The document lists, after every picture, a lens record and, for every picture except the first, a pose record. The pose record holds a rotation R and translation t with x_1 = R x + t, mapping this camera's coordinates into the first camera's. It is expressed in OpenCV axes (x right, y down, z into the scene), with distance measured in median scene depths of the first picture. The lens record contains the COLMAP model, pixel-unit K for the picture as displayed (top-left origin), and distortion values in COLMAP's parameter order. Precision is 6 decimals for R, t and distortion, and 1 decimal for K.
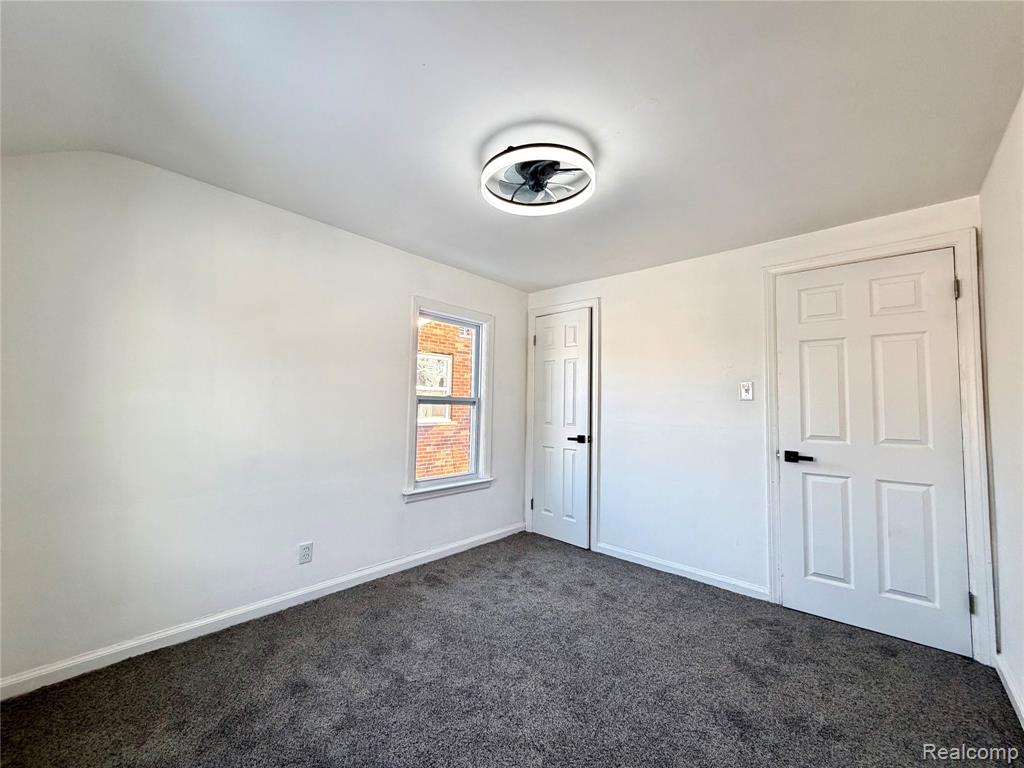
lens RADIAL K [[407.2, 0, 510.5], [0, 407.2, 384.0], [0, 0, 1]] dist [0.000629, 0.000019]
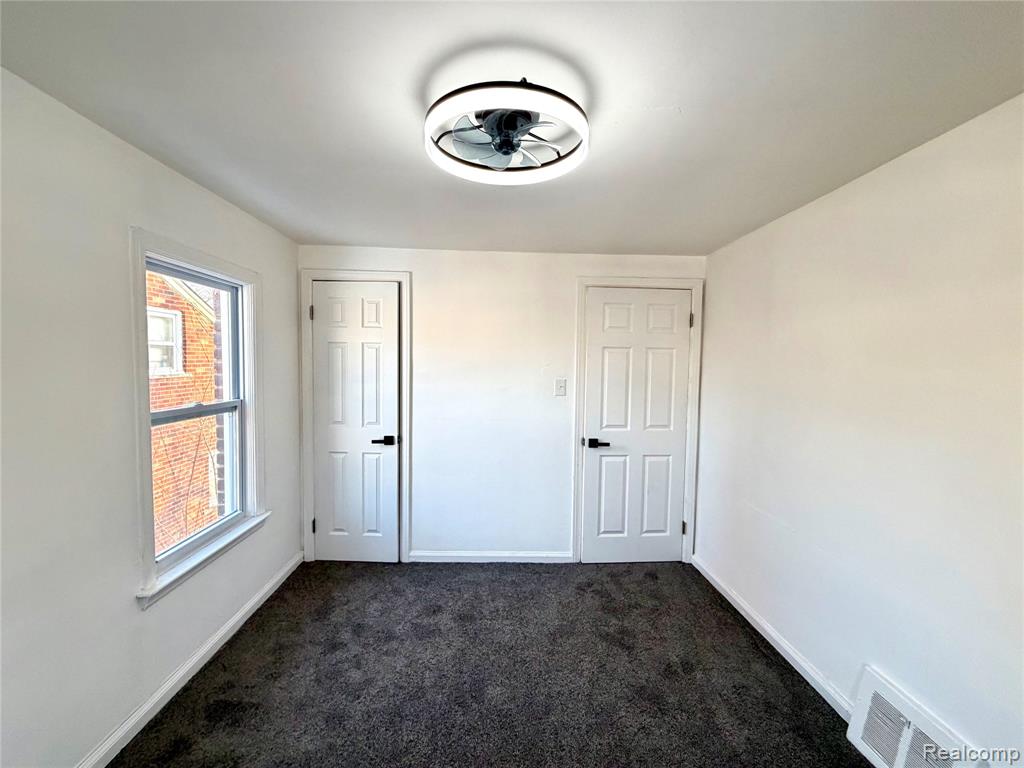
lens RADIAL K [[407.2, 0, 510.5], [0, 407.2, 384.0], [0, 0, 1]] dist [0.000629, 0.000019]
pose [[0.718819, -0.043370, 0.693844, -0.267196], [-0.042177, 0.993493, 0.105796, -0.095469], [-0.693917, -0.105313, 0.712312, 0.279648]]
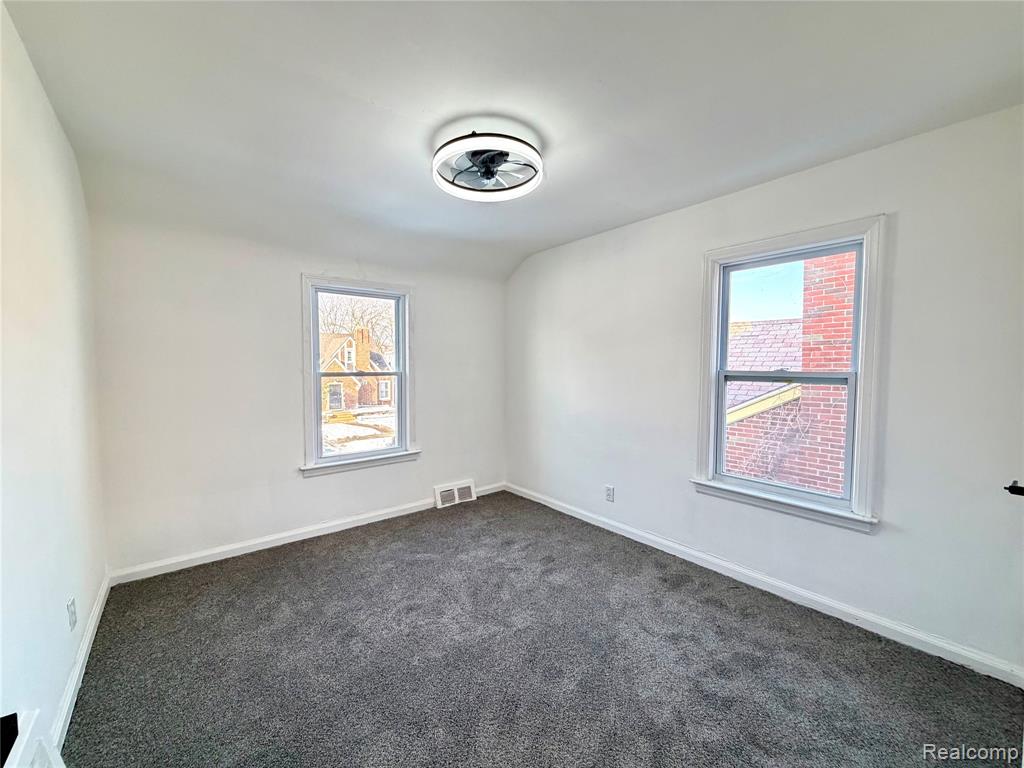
lens RADIAL K [[407.2, 0, 510.5], [0, 407.2, 384.0], [0, 0, 1]] dist [0.000629, 0.000019]
pose [[-0.150681, 0.025912, -0.988243, 0.677743], [0.048700, 0.998637, 0.018759, 0.018661], [0.987382, -0.045301, -0.151737, 0.733275]]
